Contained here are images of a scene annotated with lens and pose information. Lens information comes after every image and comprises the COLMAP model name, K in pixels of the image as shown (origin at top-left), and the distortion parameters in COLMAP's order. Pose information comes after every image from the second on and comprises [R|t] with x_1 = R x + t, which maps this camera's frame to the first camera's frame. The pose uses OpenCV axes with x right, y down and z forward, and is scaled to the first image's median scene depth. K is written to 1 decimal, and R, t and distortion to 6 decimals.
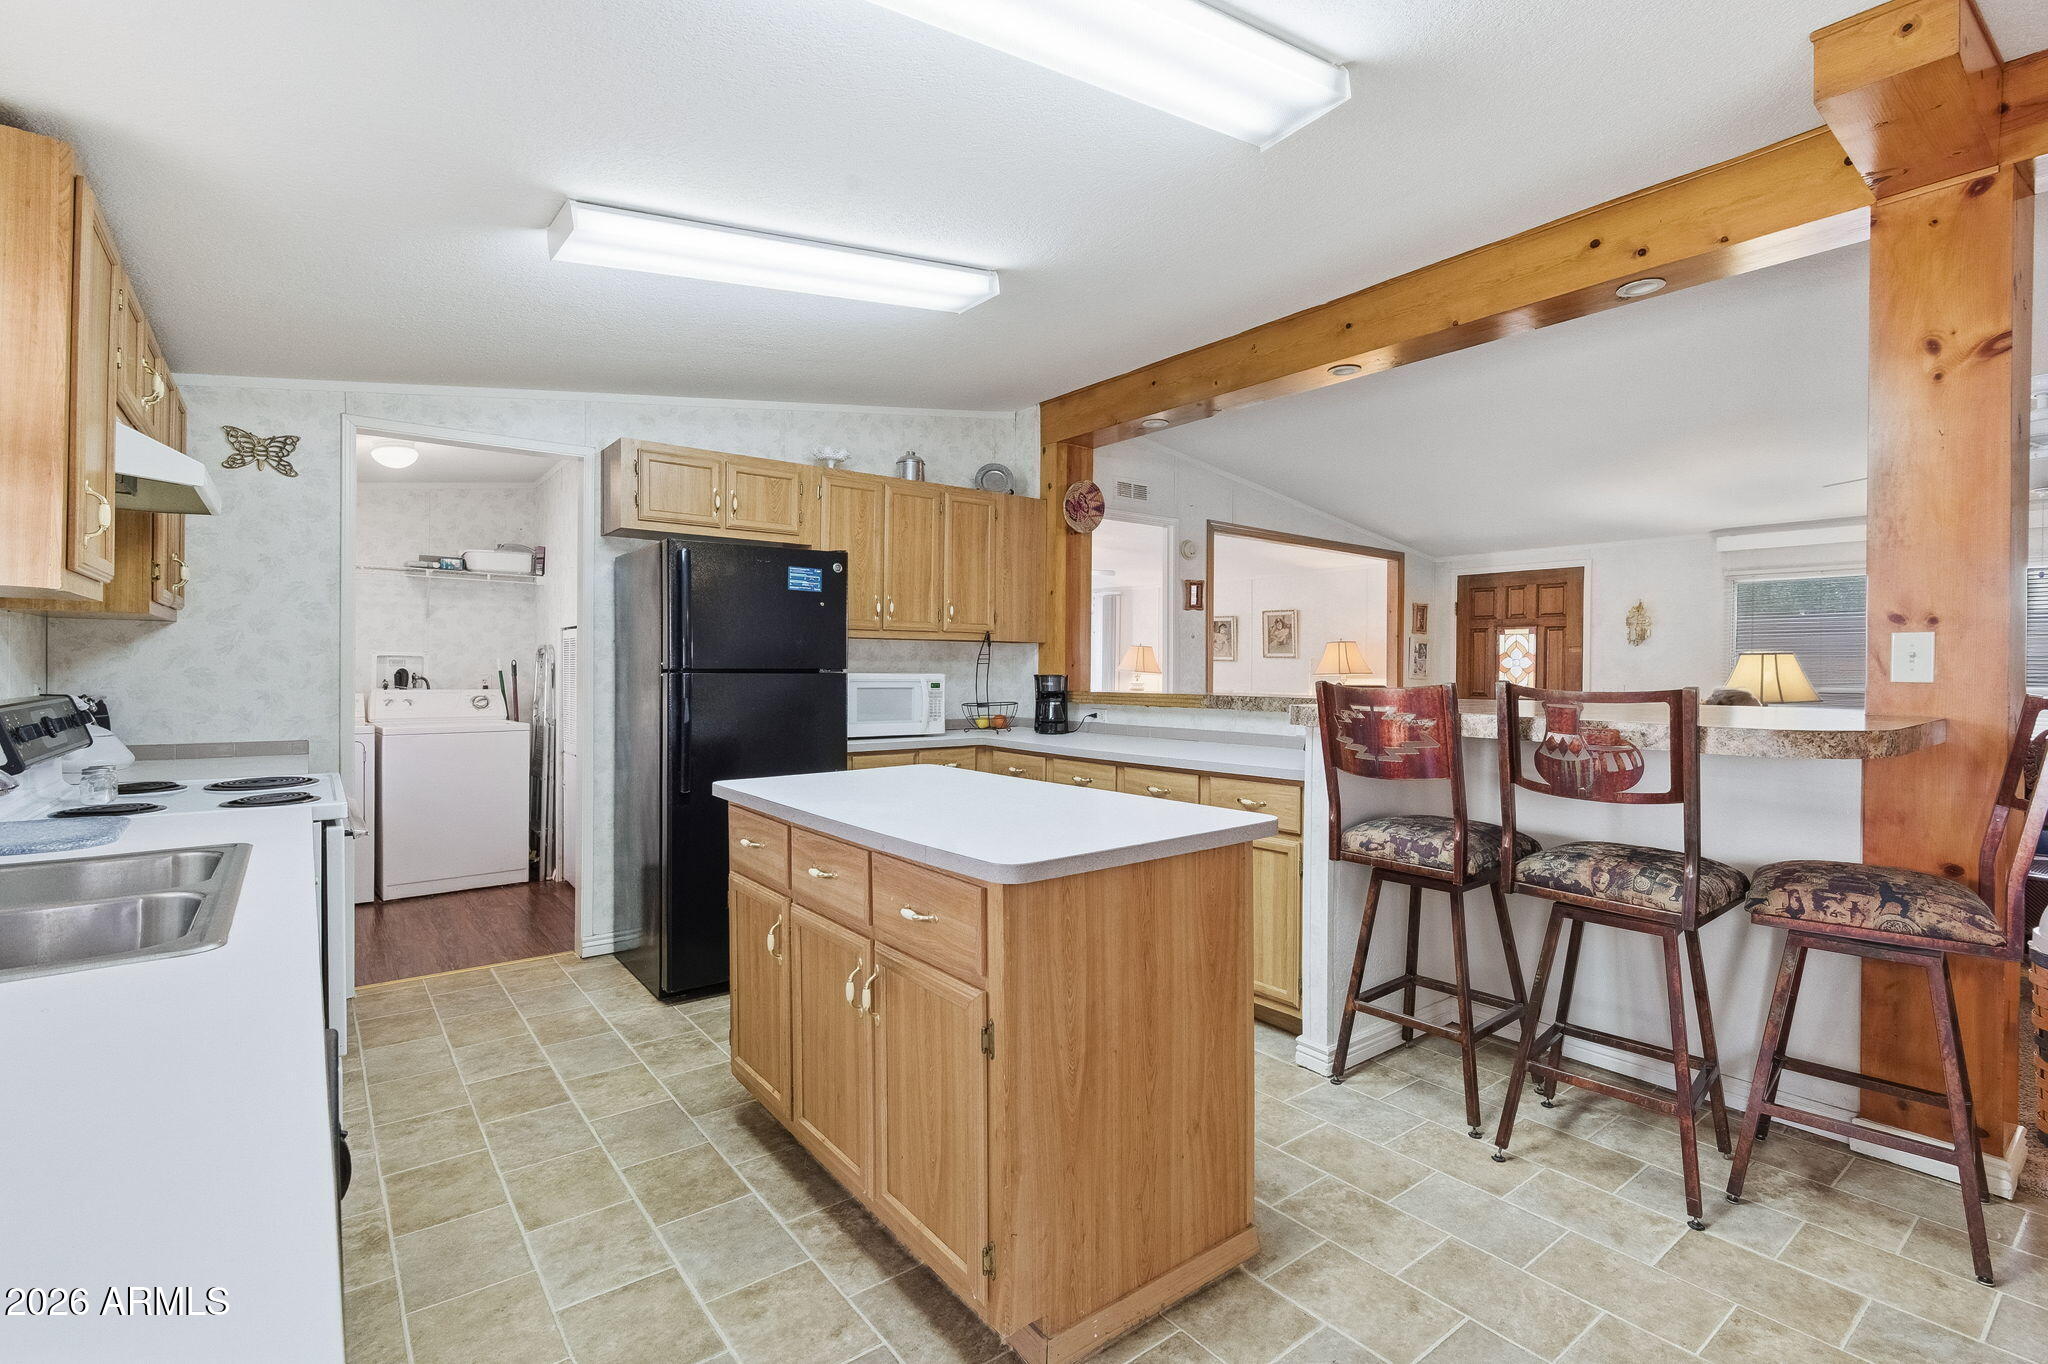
lens RADIAL K [[940.3, 0, 1026.8], [0, 940.3, 673.5], [0, 0, 1]] dist [0.002861, -0.000086]
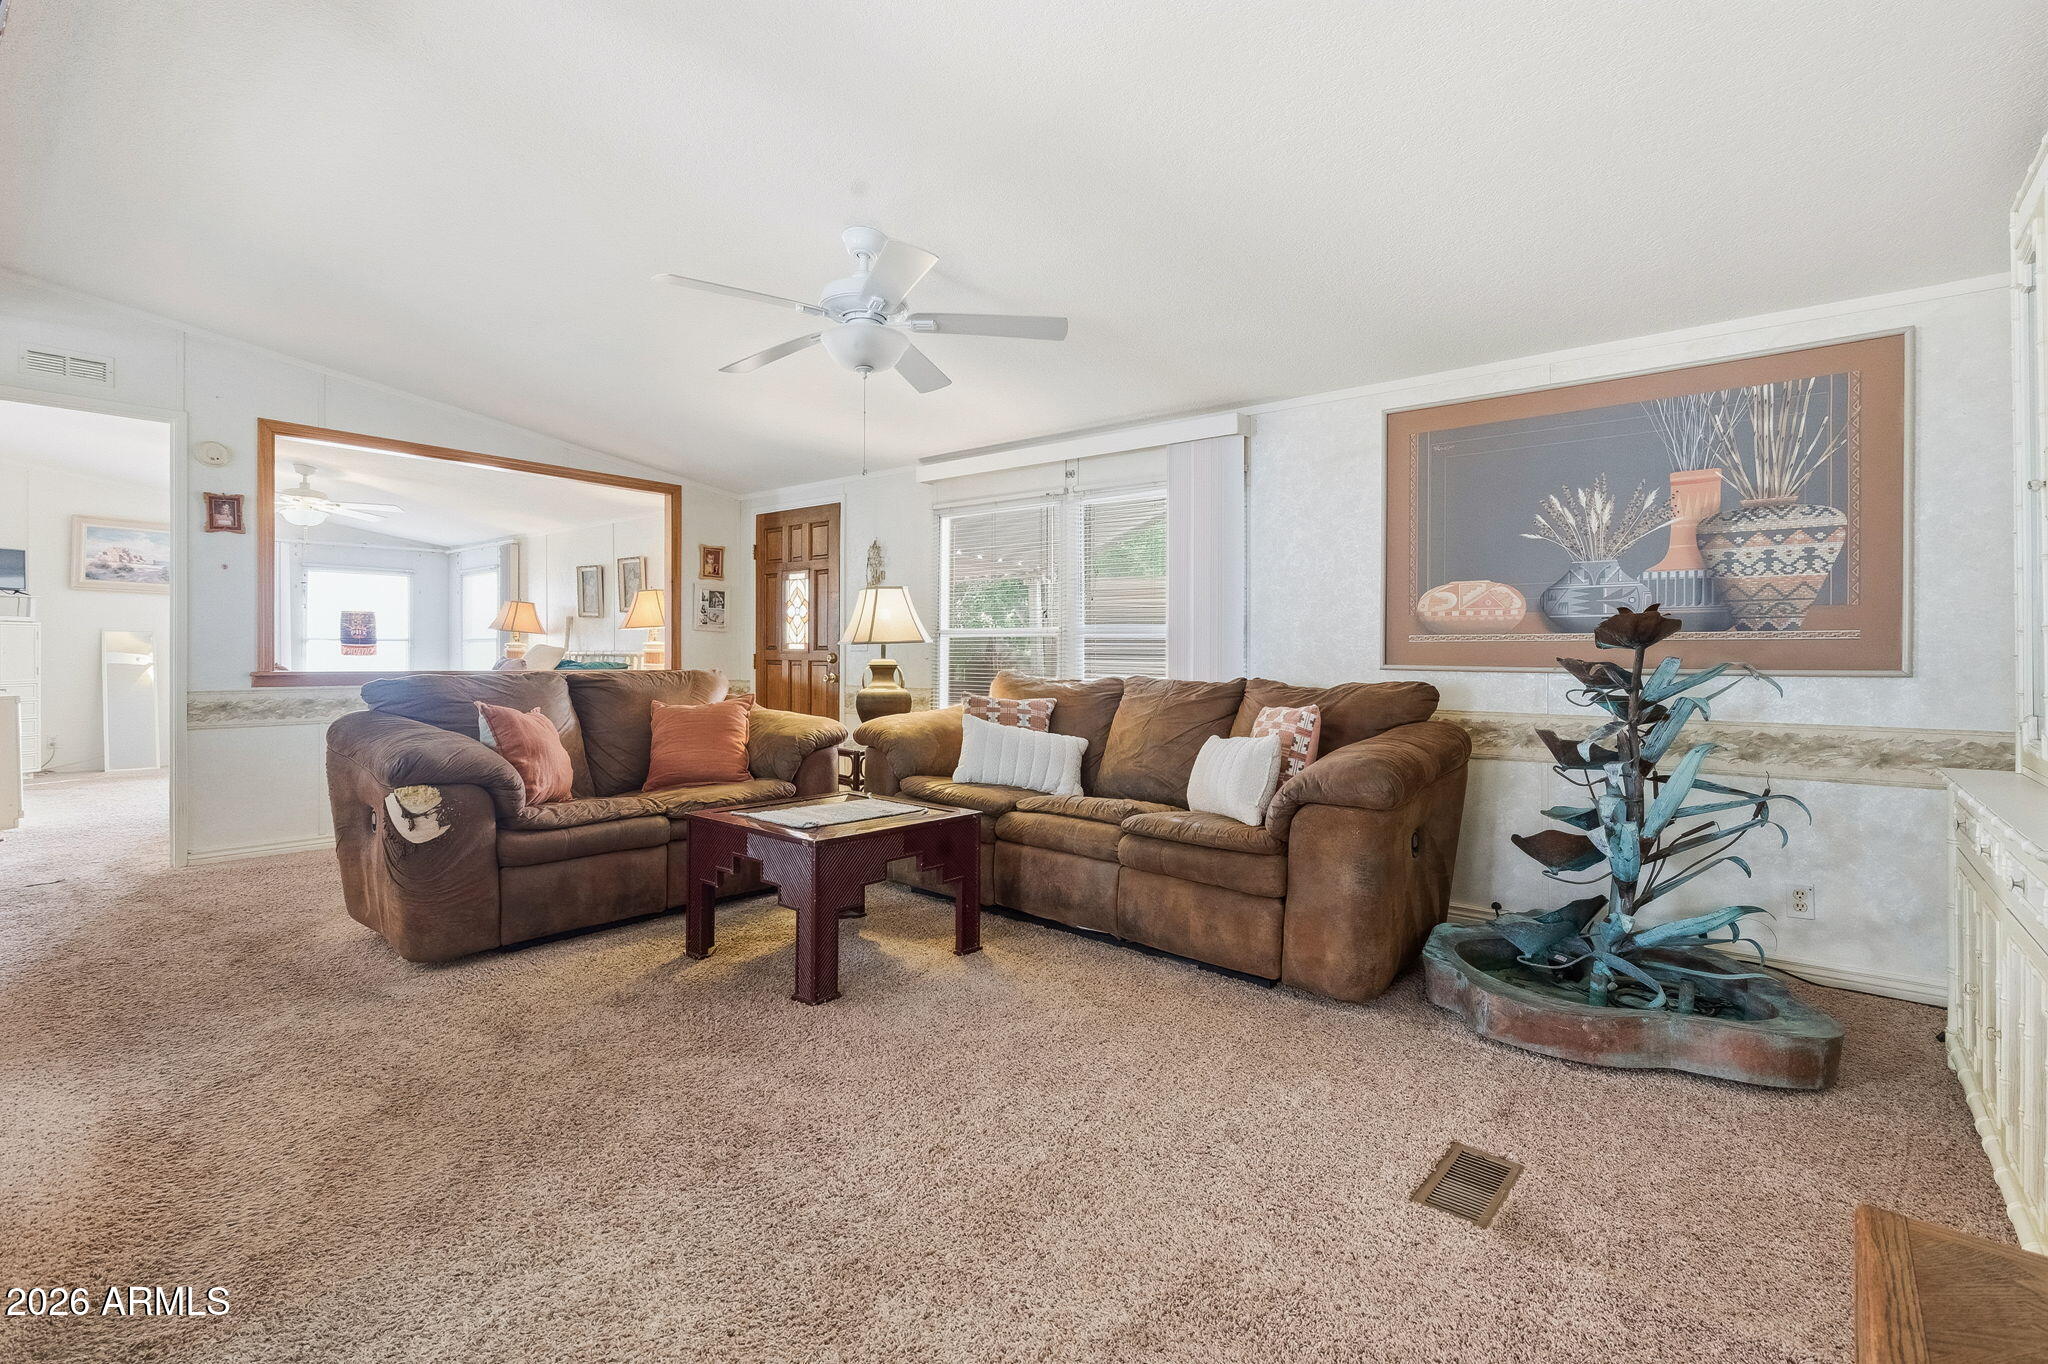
lens RADIAL K [[930.5, 0, 1023.1], [0, 930.5, 657.1], [0, 0, 1]] dist [0.004151, -0.005394]
pose [[0.975259, -0.007305, 0.220945, 0.681954], [0.006864, 0.999973, 0.002764, 0.039697], [-0.220959, -0.001179, 0.975282, 0.117143]]
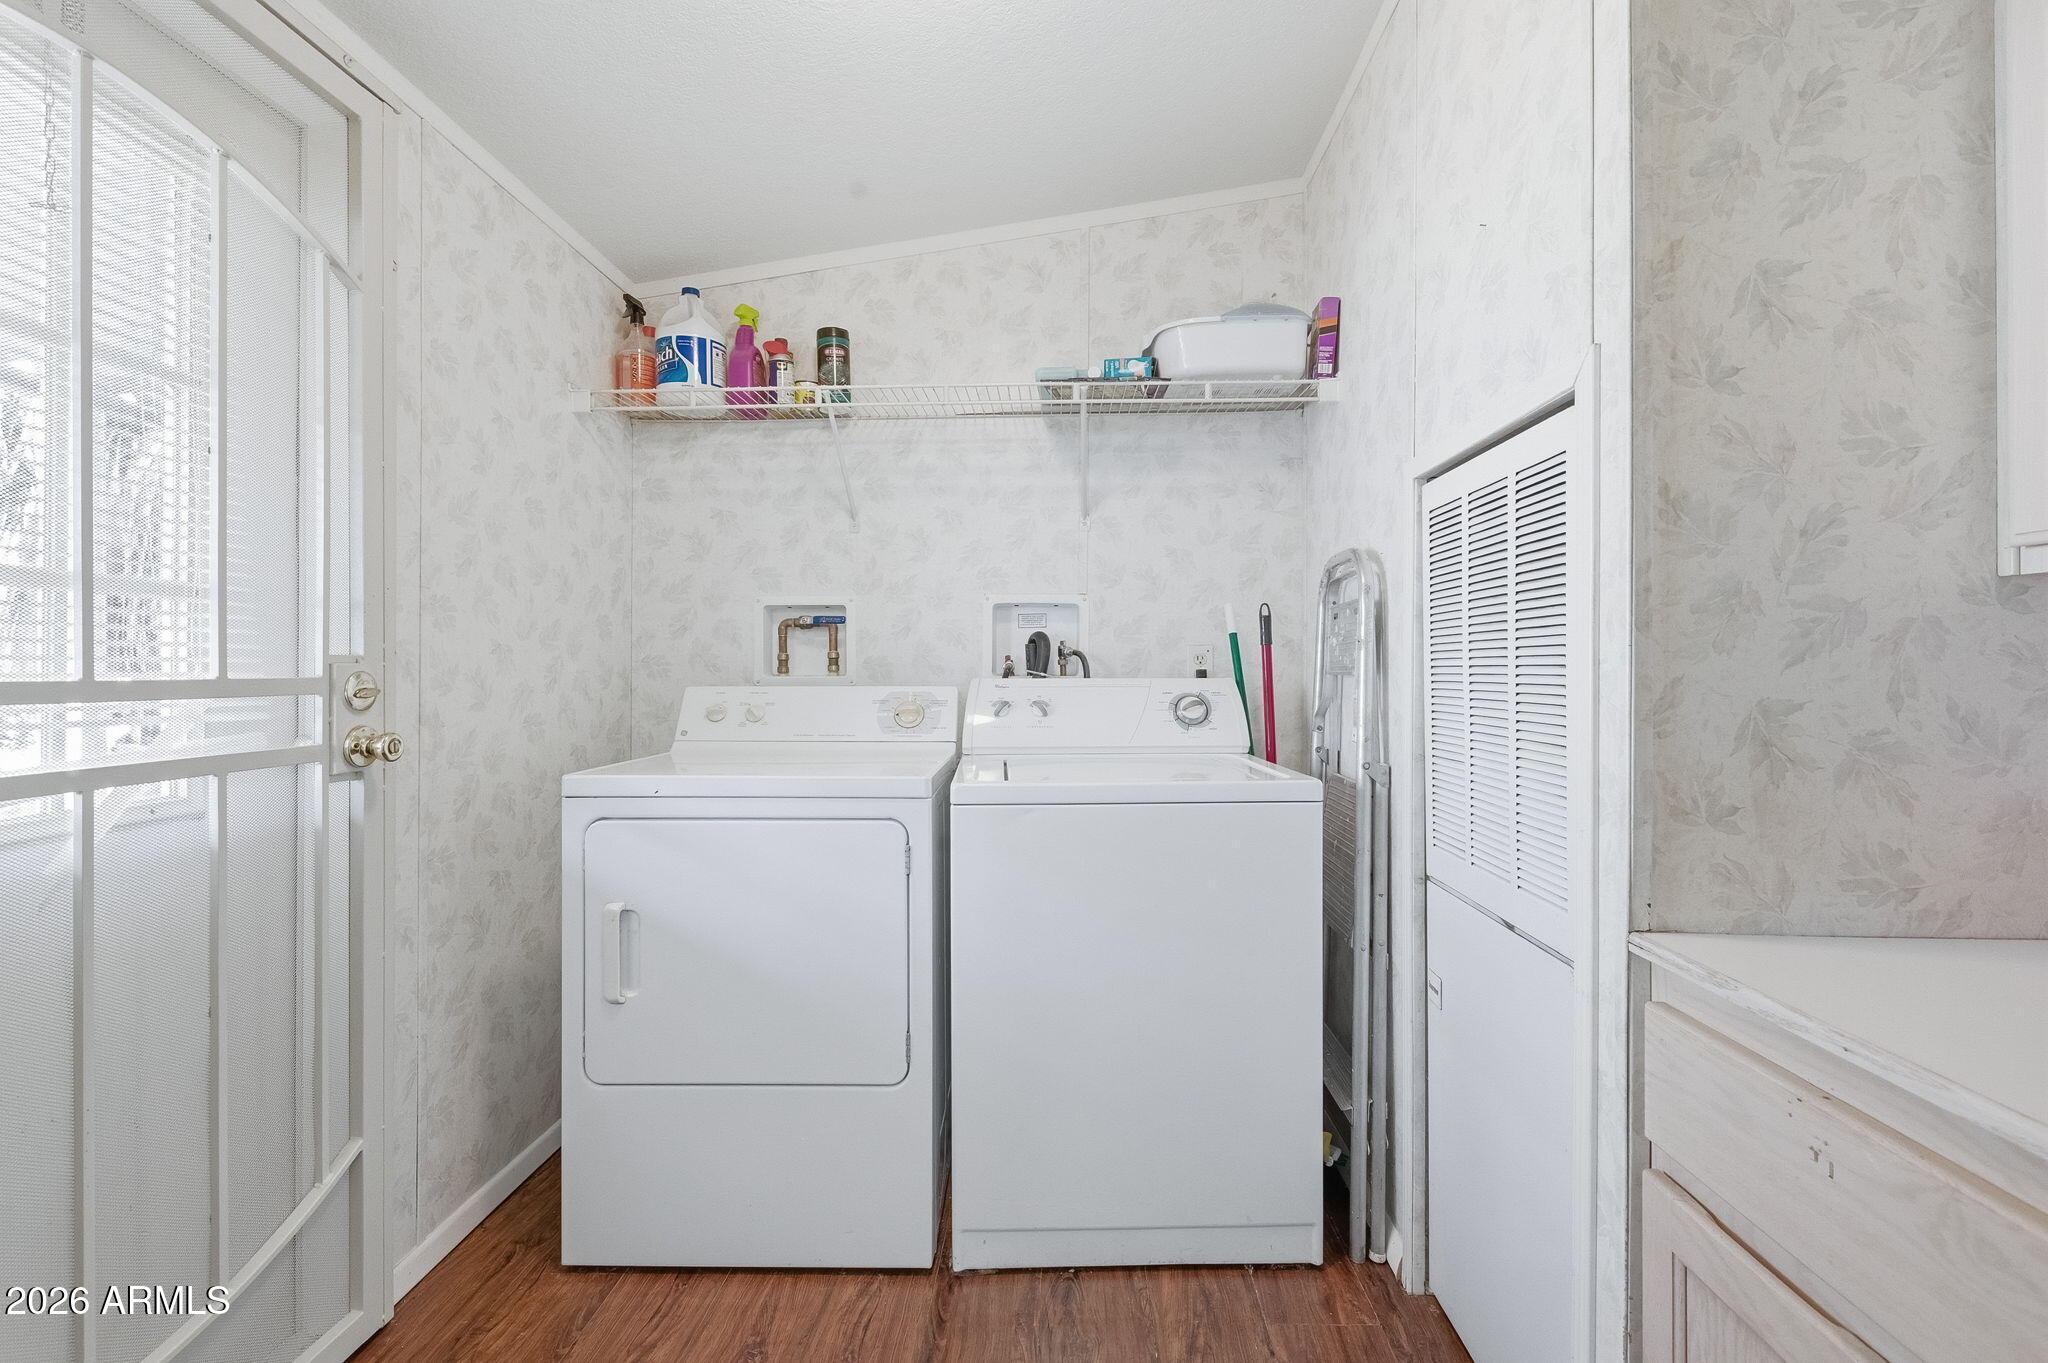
lens RADIAL K [[940.3, 0, 1026.8], [0, 940.3, 673.0], [0, 0, 1]] dist [0.002861, -0.000086]
pose [[0.765670, -0.006041, -0.643206, -0.374270], [0.004312, 0.999982, -0.004259, 0.016284], [0.643219, 0.000487, 0.765682, 0.644963]]
